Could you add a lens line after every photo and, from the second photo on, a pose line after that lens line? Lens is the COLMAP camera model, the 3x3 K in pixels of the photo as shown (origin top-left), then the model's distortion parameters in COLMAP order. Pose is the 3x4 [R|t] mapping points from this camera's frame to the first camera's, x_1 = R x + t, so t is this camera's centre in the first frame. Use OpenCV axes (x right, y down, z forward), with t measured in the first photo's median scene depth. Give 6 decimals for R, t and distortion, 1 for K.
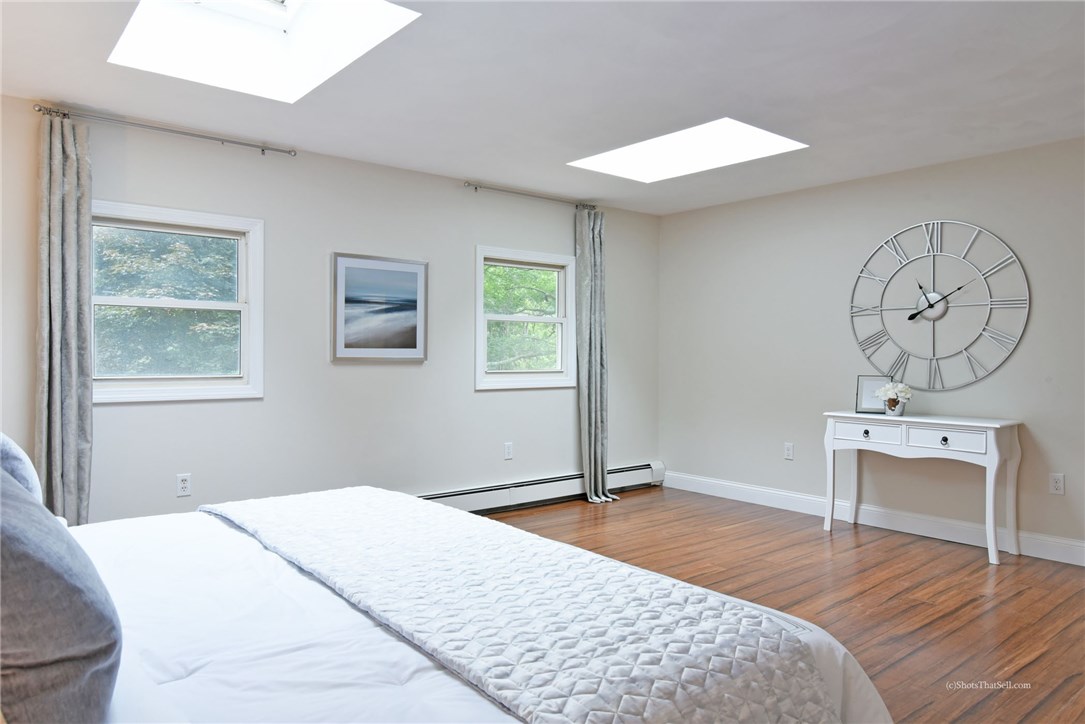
lens RADIAL K [[721.1, 0, 542.5], [0, 721.1, 362.0], [0, 0, 1]] dist [0.000633, -0.000914]
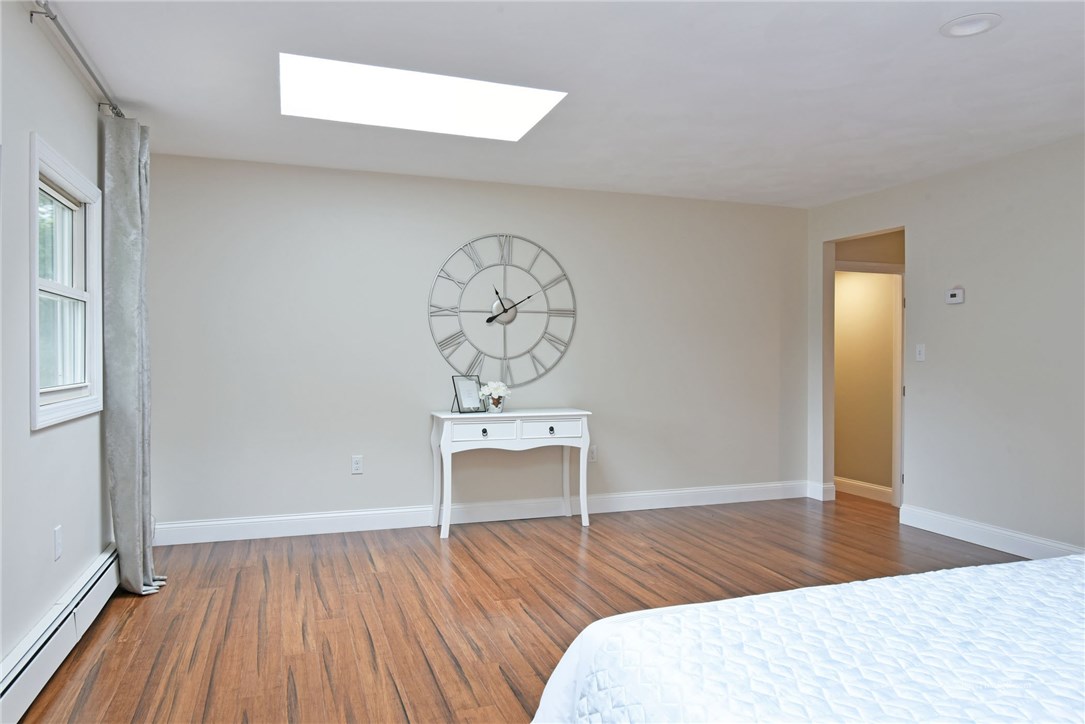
lens RADIAL K [[721.1, 0, 542.5], [0, 721.1, 362.0], [0, 0, 1]] dist [0.000633, -0.000914]
pose [[0.345256, -0.012561, 0.938424, -0.484560], [0.010559, 0.999899, 0.009500, -0.009323], [-0.938449, 0.006629, 0.345354, 0.576020]]
